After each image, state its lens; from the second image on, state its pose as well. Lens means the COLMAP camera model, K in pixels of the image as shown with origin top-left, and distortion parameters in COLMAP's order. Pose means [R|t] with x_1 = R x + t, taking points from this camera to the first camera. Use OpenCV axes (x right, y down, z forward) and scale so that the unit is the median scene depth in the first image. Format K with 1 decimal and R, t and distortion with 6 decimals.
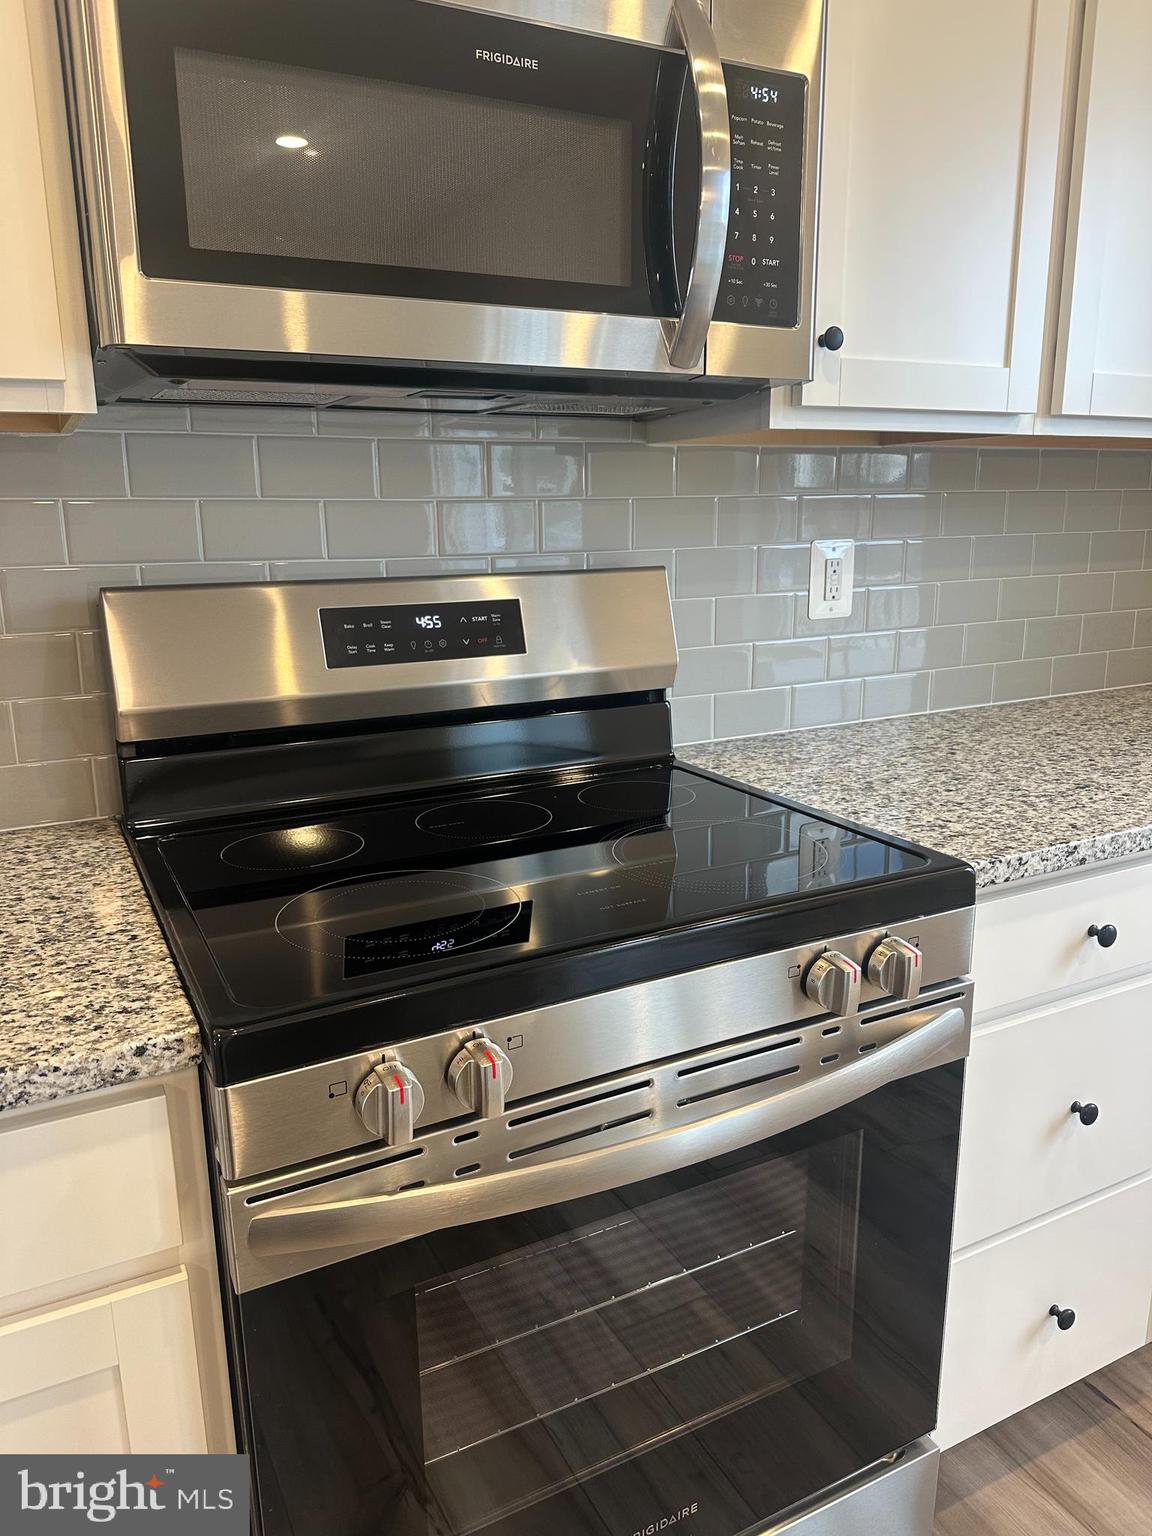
lens RADIAL K [[1082.6, 0, 567.3], [0, 1082.6, 762.6], [0, 0, 1]] dist [0.112146, -0.145180]
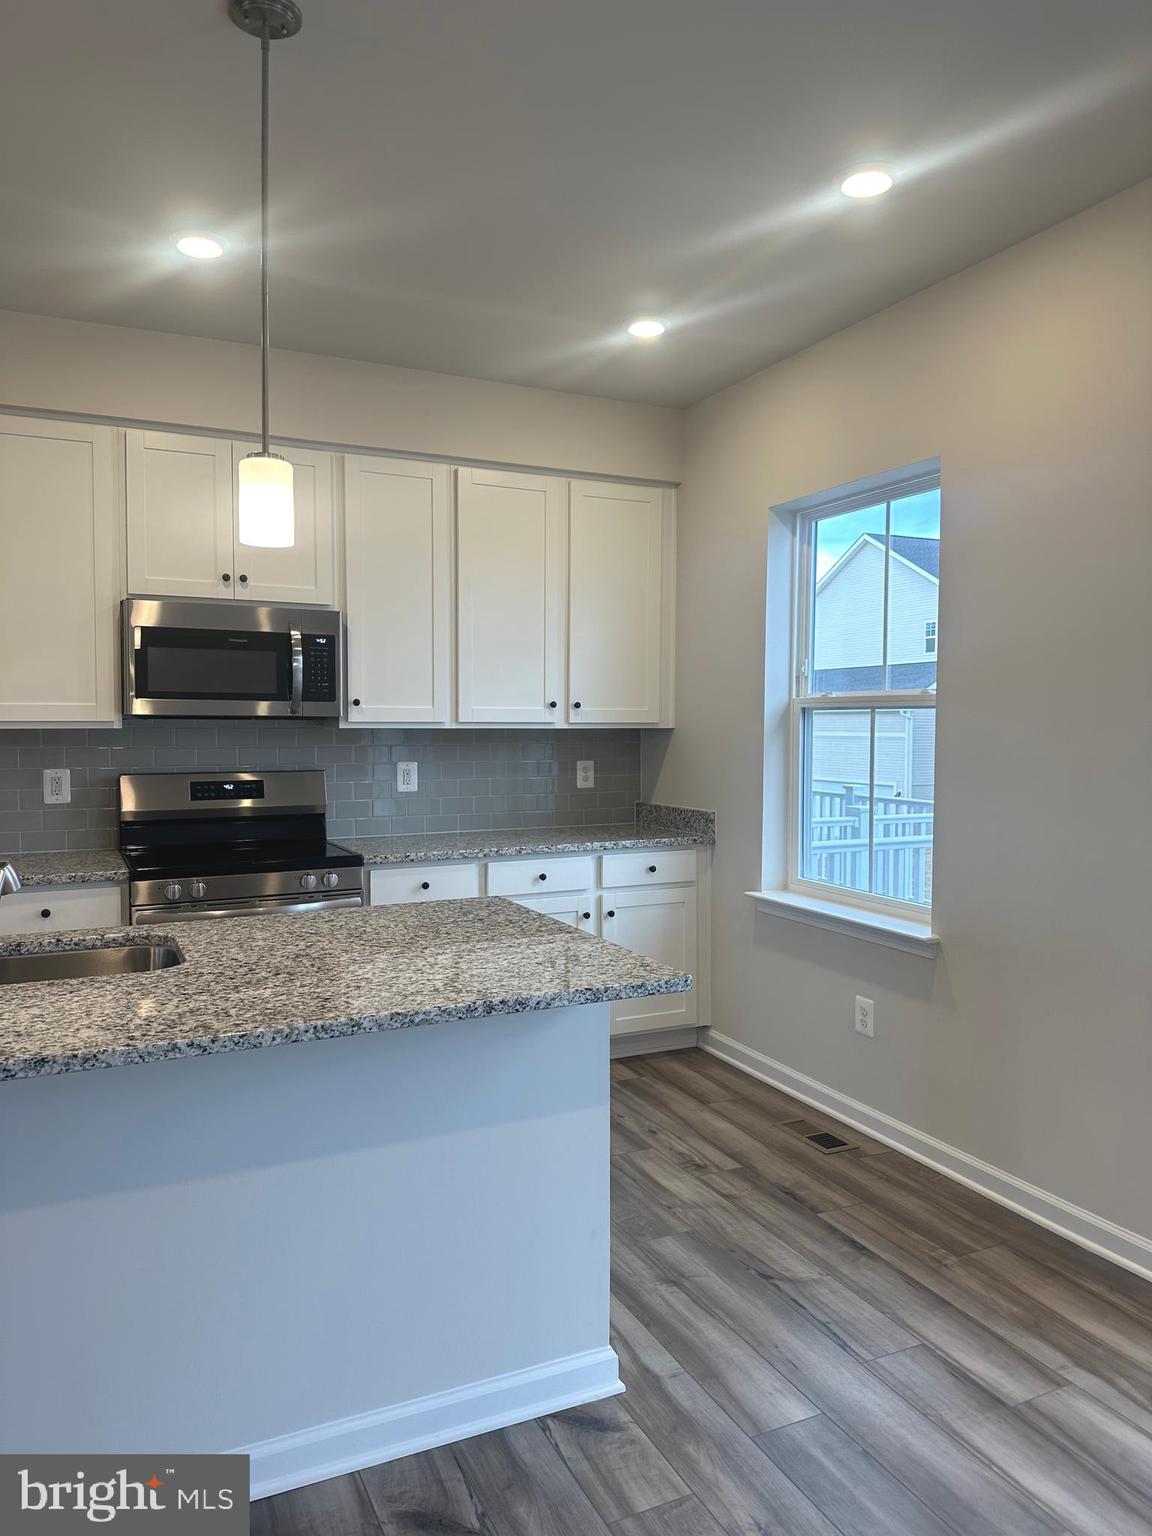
lens RADIAL K [[1082.6, 0, 567.3], [0, 1082.6, 762.6], [0, 0, 1]] dist [0.112146, -0.145180]
pose [[0.999557, 0.016889, -0.024518, 0.938592], [-0.021162, 0.982310, -0.186060, 0.369661], [0.020942, 0.186497, 0.982232, -2.084266]]
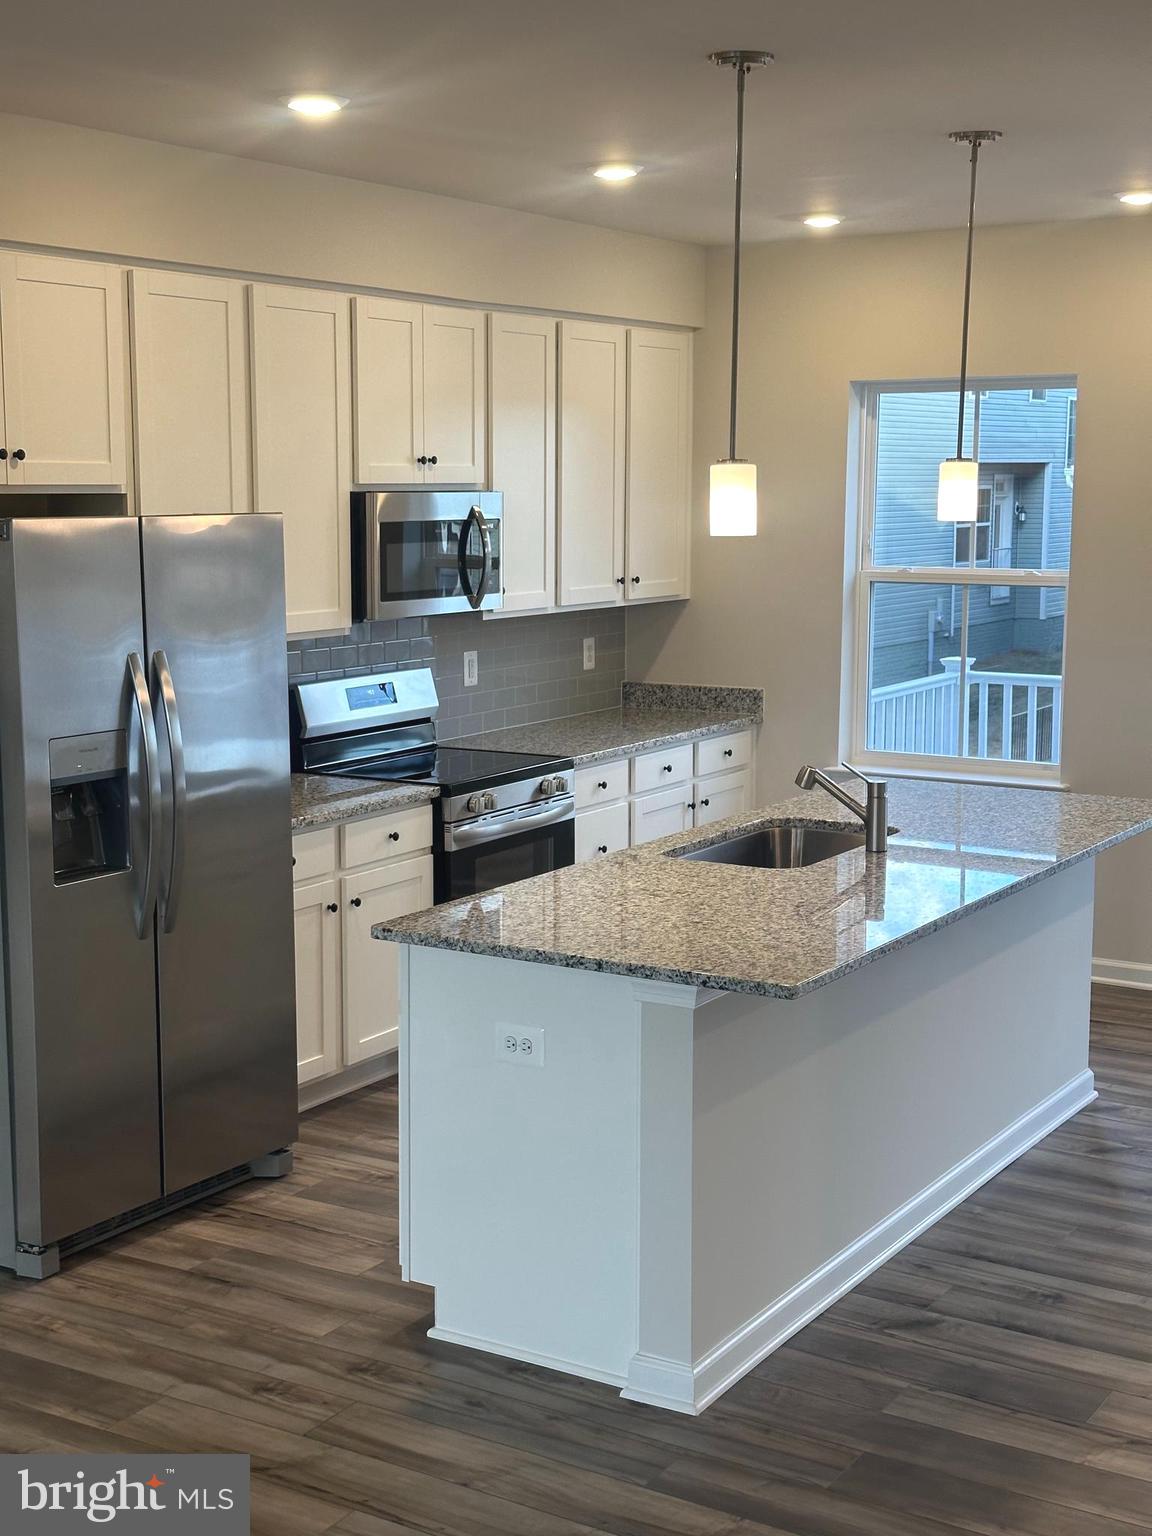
lens RADIAL K [[2125.0, 0, 576.0], [0, 2125.0, 768.0], [0, 0, 1]] dist [0.088785, 0.000886]
pose [[0.849392, -0.058739, 0.524483, -2.555494], [0.108145, 0.992071, -0.064032, 0.459680], [-0.516563, 0.111109, 0.849010, -3.804052]]
